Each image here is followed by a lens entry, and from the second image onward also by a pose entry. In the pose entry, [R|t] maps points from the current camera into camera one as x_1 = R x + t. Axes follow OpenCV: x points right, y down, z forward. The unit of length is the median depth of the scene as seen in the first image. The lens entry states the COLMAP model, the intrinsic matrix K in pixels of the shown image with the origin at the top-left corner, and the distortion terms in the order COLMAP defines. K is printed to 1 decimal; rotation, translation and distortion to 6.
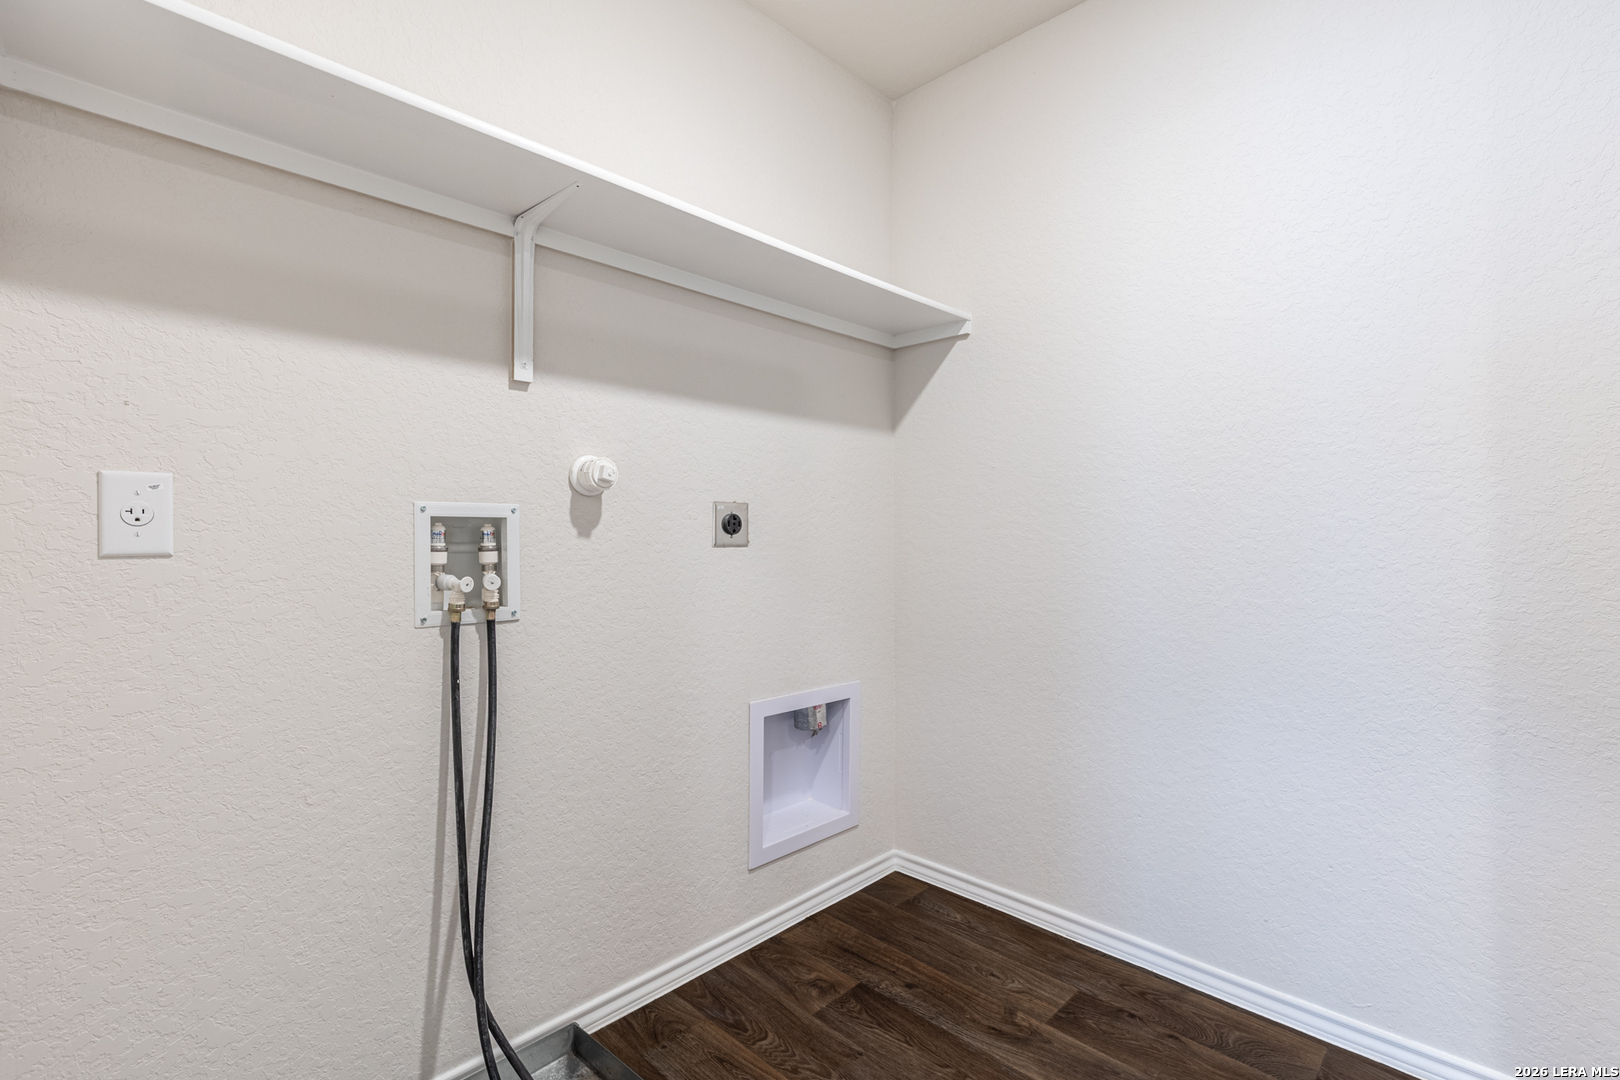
lens RADIAL K [[726.8, 0, 805.3], [0, 726.8, 530.3], [0, 0, 1]] dist [0.004614, -0.000104]
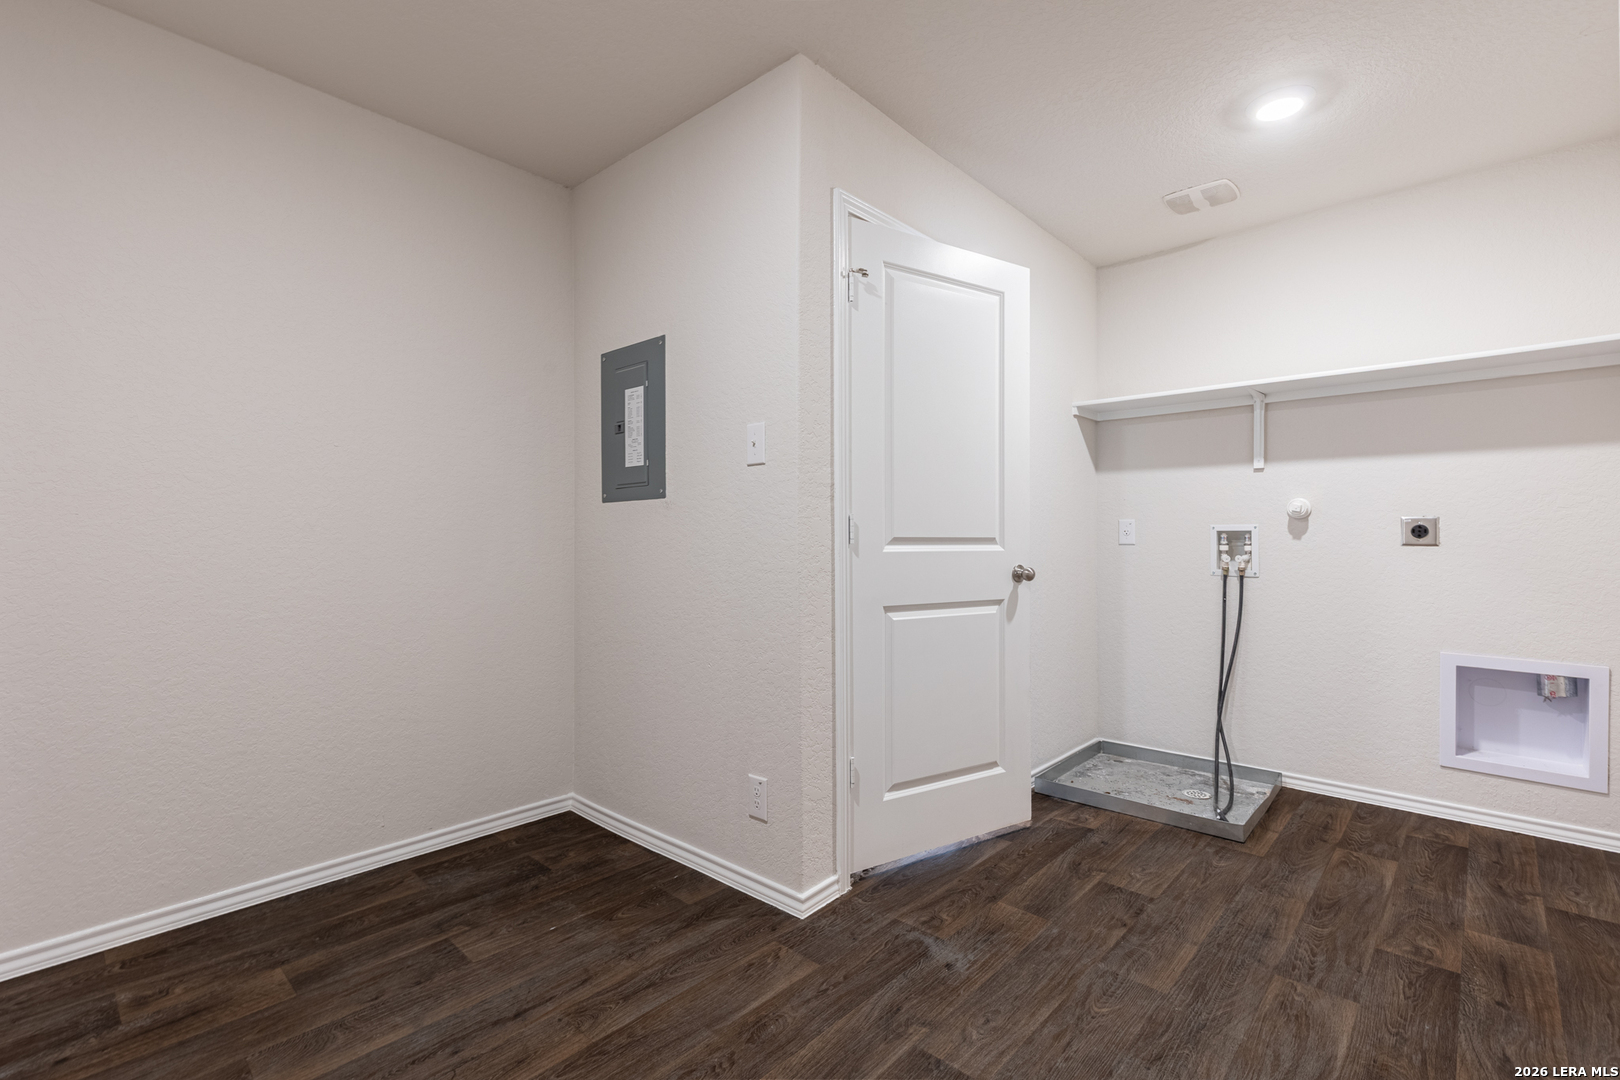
lens RADIAL K [[745.5, 0, 817.6], [0, 745.5, 535.0], [0, 0, 1]] dist [0.002885, -0.000785]
pose [[0.029296, -0.009246, -0.999528, 1.783112], [0.002971, 0.999954, -0.009163, 0.012502], [0.999566, -0.002701, 0.029322, -0.386478]]
